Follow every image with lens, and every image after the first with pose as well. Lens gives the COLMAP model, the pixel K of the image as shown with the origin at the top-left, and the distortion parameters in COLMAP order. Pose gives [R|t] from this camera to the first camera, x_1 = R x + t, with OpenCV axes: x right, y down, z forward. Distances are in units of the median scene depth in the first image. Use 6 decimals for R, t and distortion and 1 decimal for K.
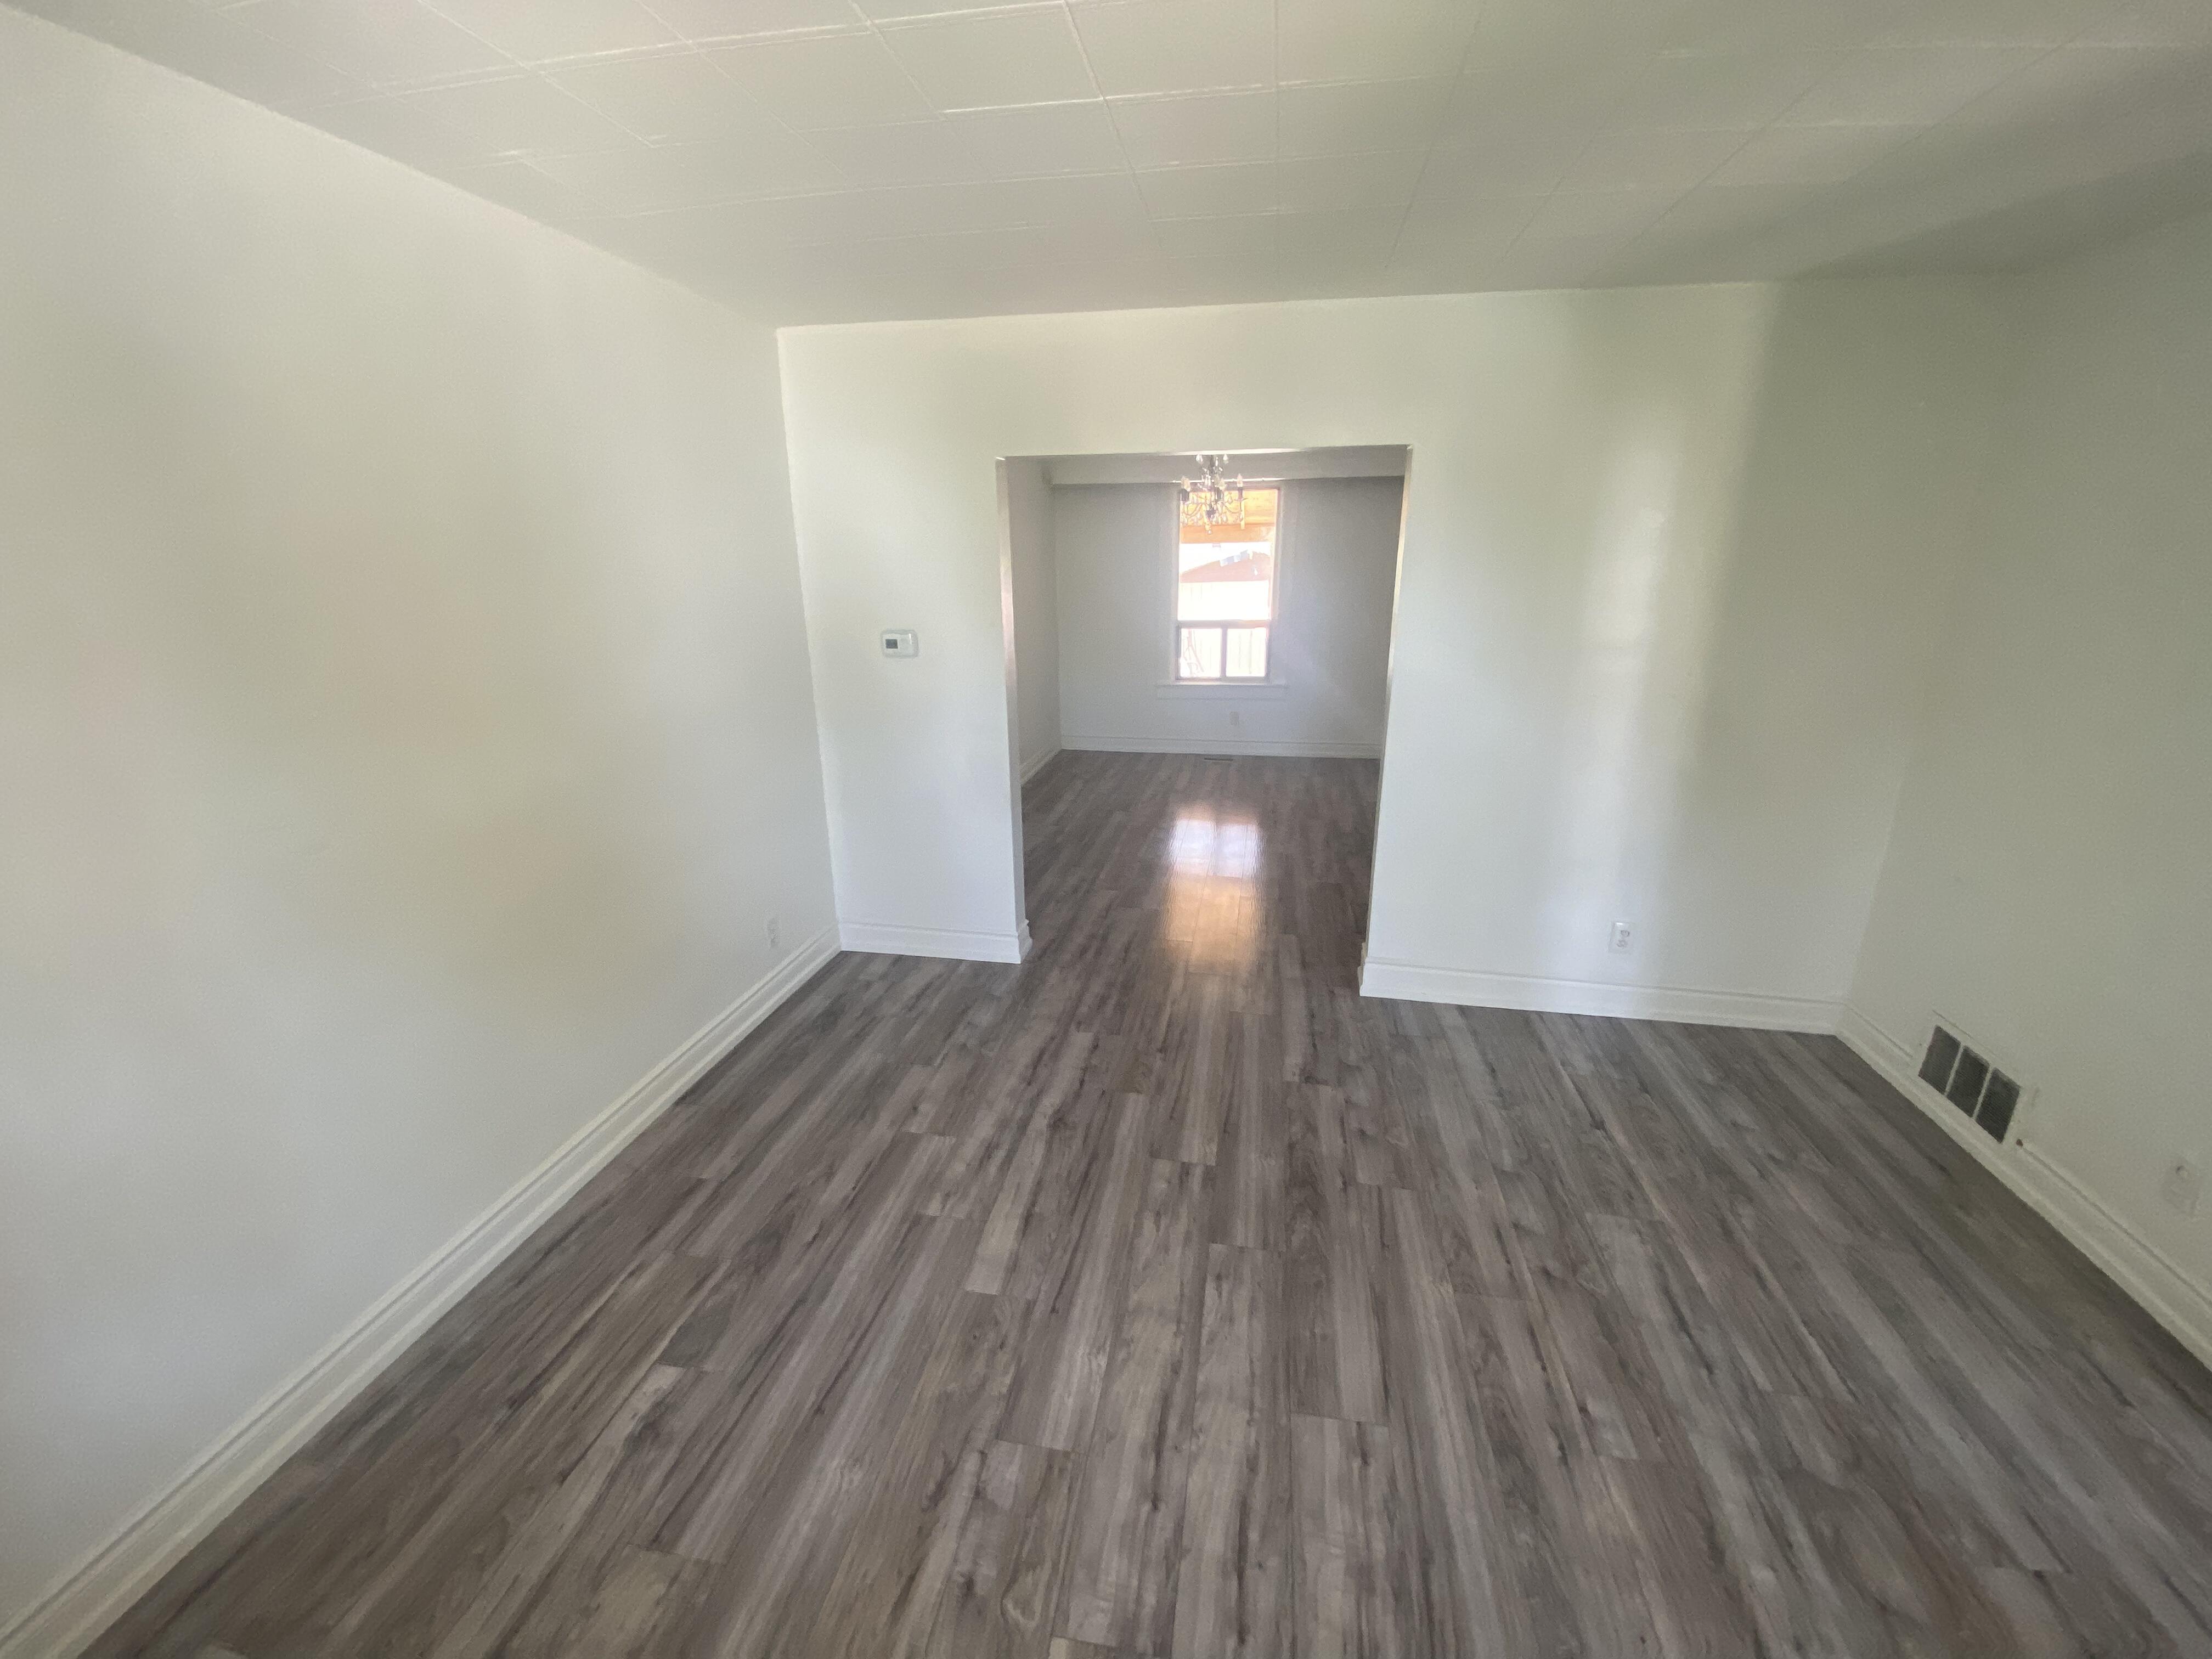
lens RADIAL K [[899.5, 0, 1106.0], [0, 899.5, 829.5], [0, 0, 1]] dist [-0.000540, -0.013097]
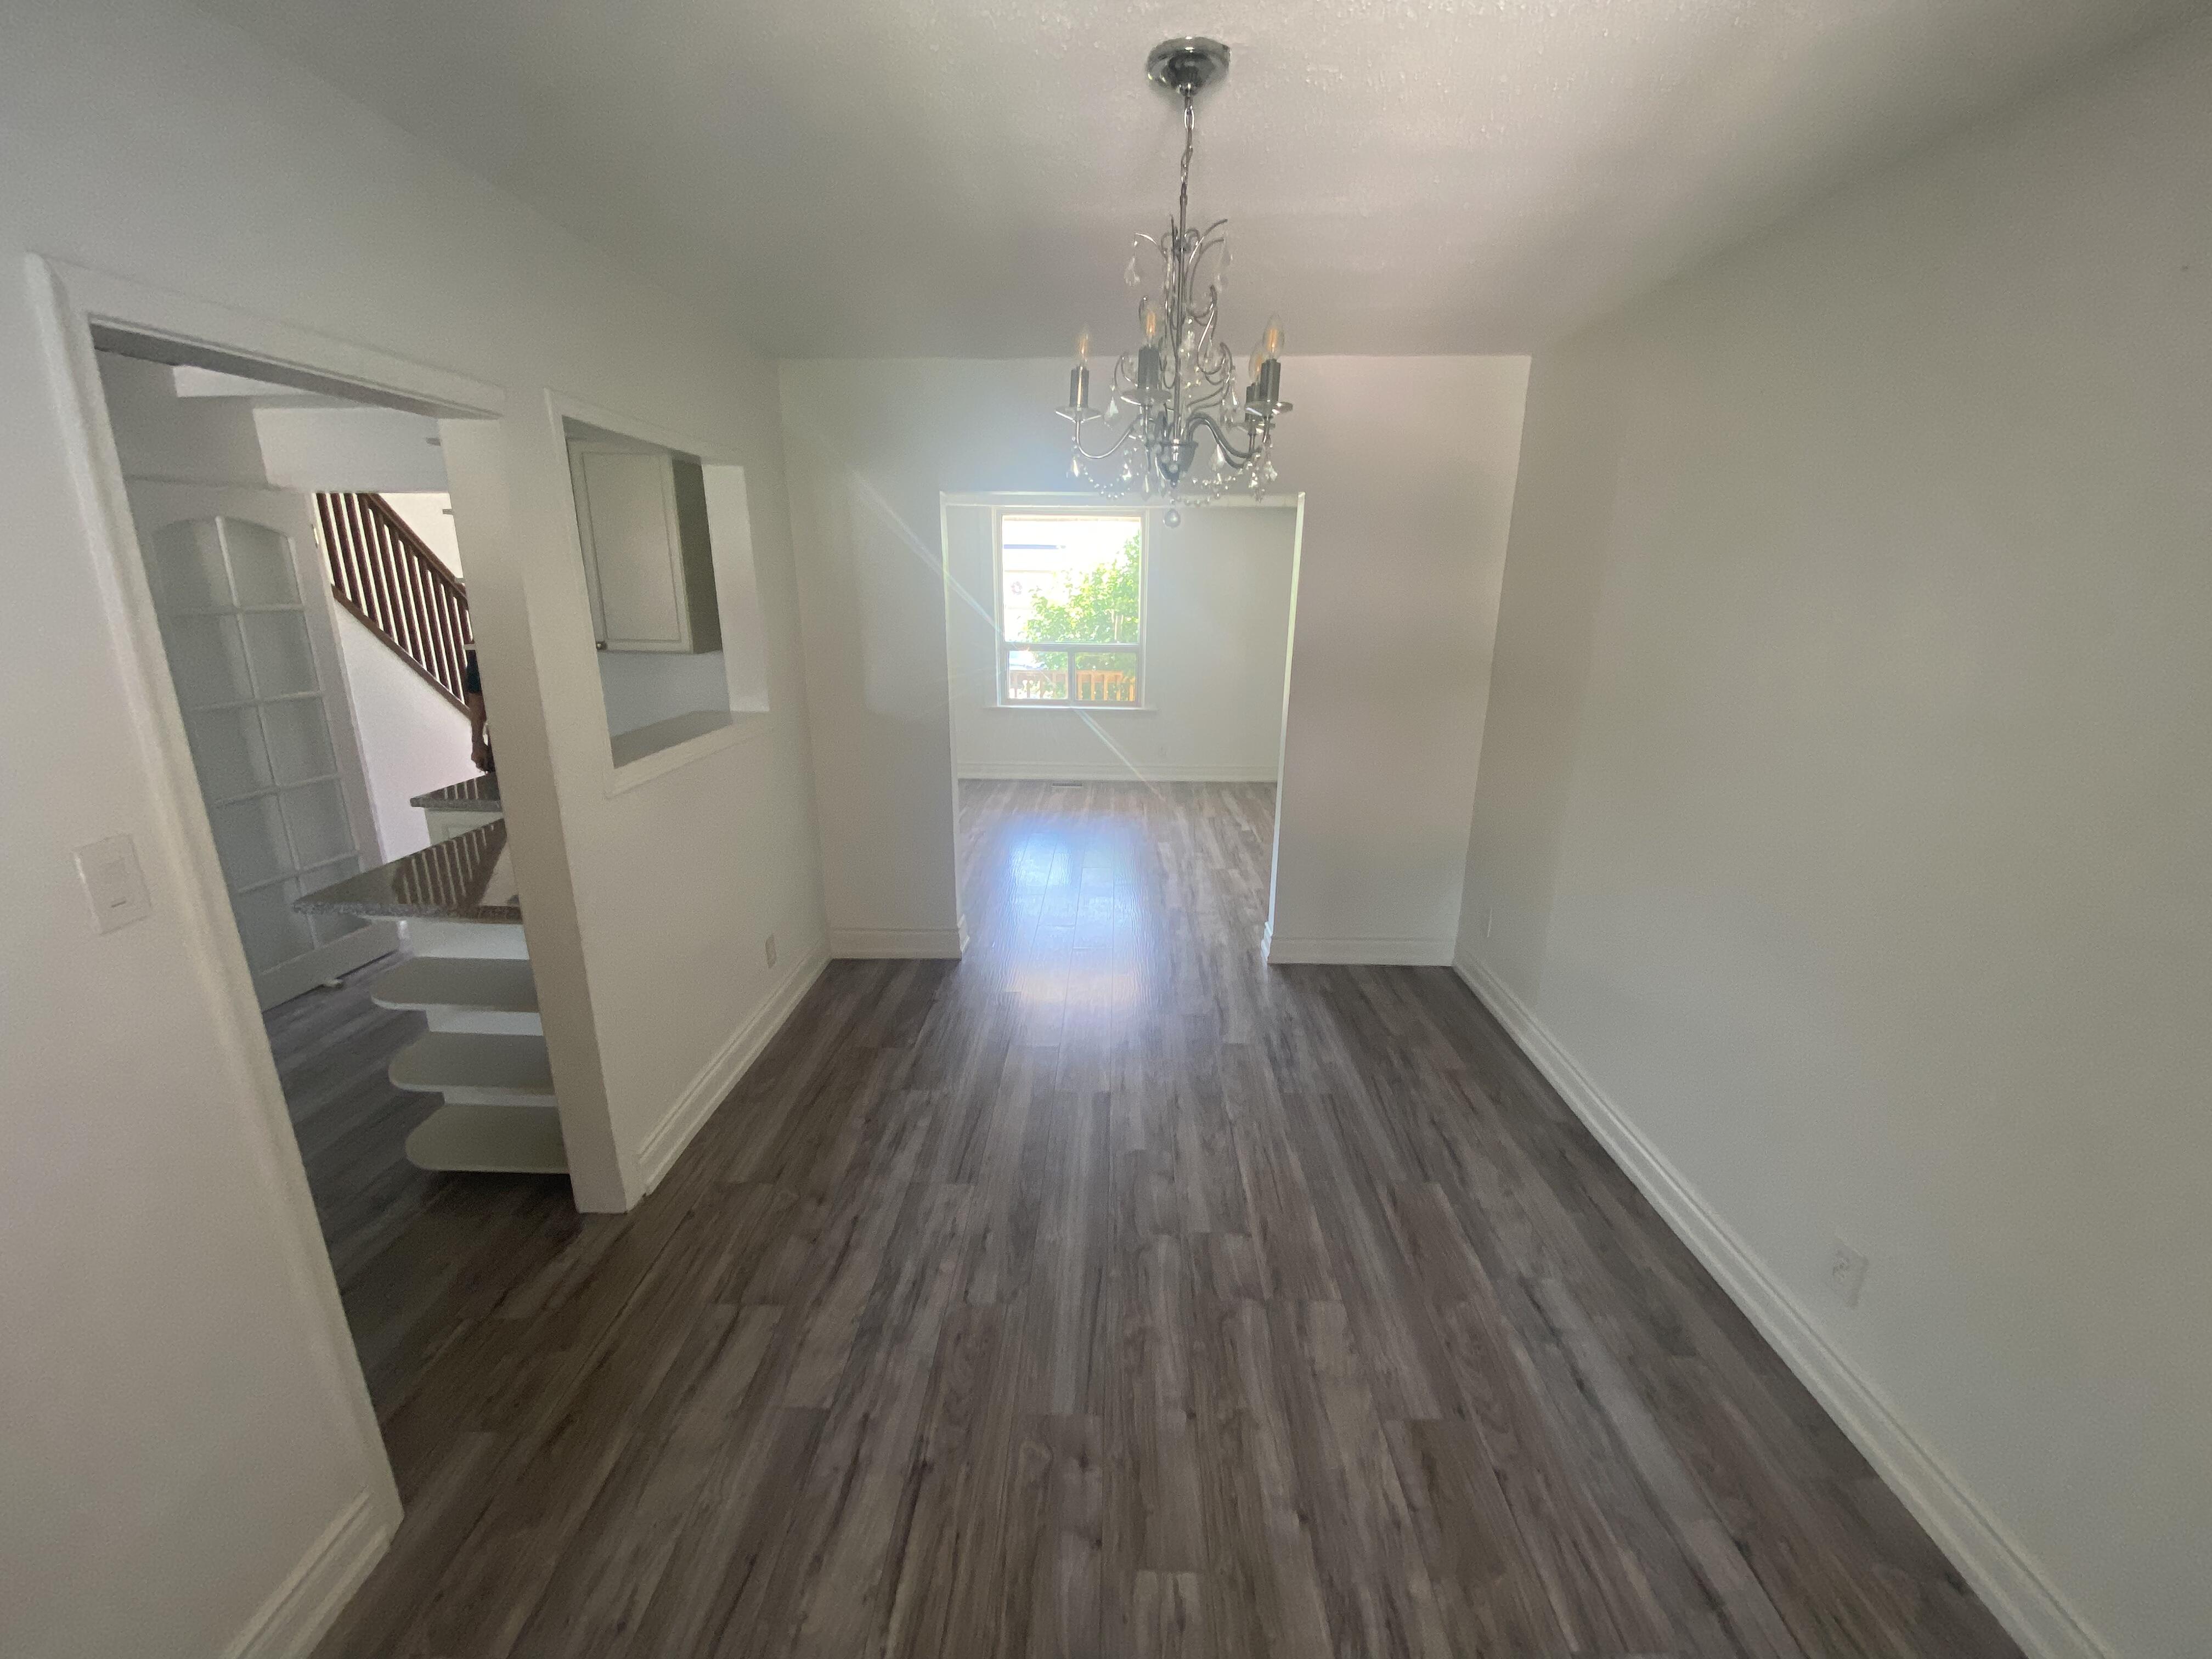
lens RADIAL K [[899.5, 0, 1106.0], [0, 899.5, 829.5], [0, 0, 1]] dist [-0.000540, -0.013097]
pose [[-0.986830, 0.039101, -0.156961, 0.356136], [-0.051426, 0.844161, 0.533618, -0.753286], [0.153365, 0.534662, -0.831033, 2.455334]]
